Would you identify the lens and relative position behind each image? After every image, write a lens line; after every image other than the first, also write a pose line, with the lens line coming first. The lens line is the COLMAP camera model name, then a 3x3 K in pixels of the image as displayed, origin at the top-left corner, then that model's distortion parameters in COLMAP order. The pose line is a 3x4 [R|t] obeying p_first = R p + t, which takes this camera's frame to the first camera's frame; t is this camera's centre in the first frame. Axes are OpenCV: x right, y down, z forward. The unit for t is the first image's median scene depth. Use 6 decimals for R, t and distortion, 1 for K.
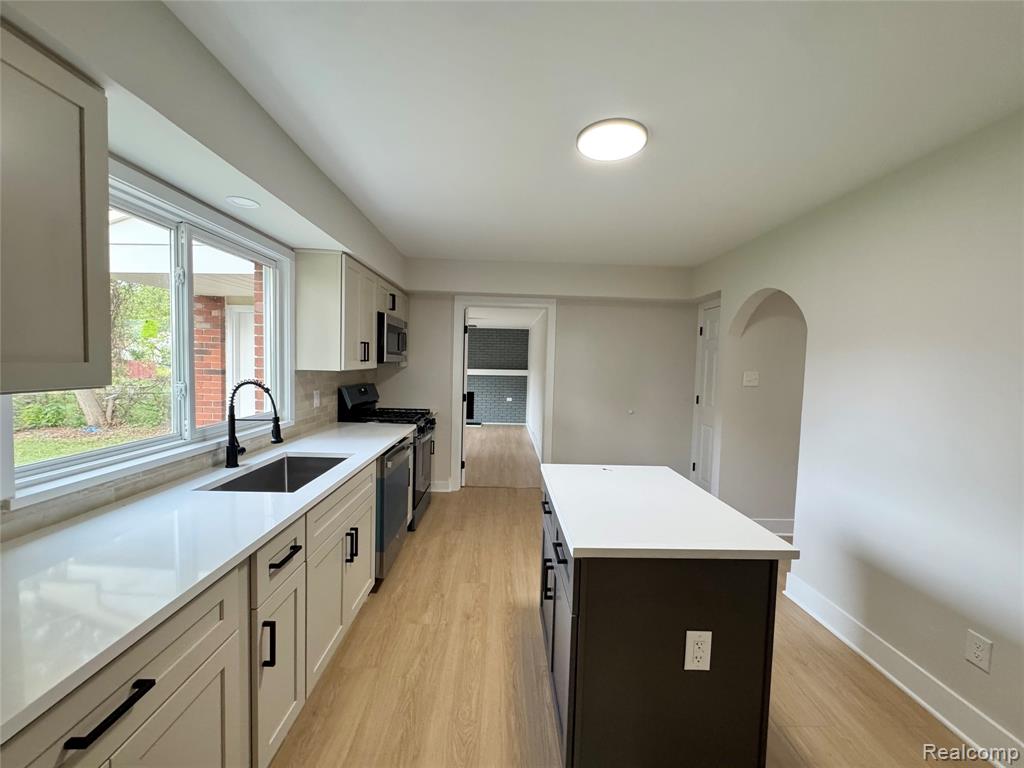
lens RADIAL K [[407.9, 0, 515.1], [0, 407.9, 382.4], [0, 0, 1]] dist [-0.001851, 0.000366]
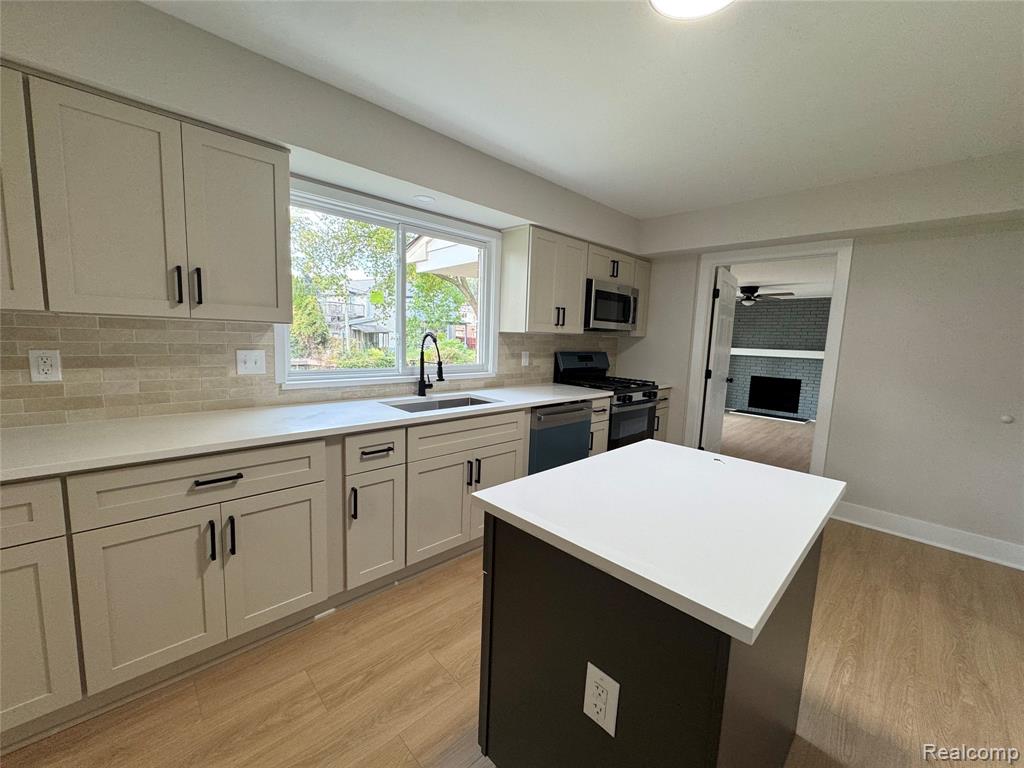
lens RADIAL K [[407.9, 0, 514.9], [0, 407.9, 384.7], [0, 0, 1]] dist [-0.001851, 0.000366]
pose [[0.679875, 0.085113, -0.728372, 0.359816], [-0.053823, 0.996354, 0.066188, 0.039850], [0.731350, -0.005796, 0.681978, 0.188332]]
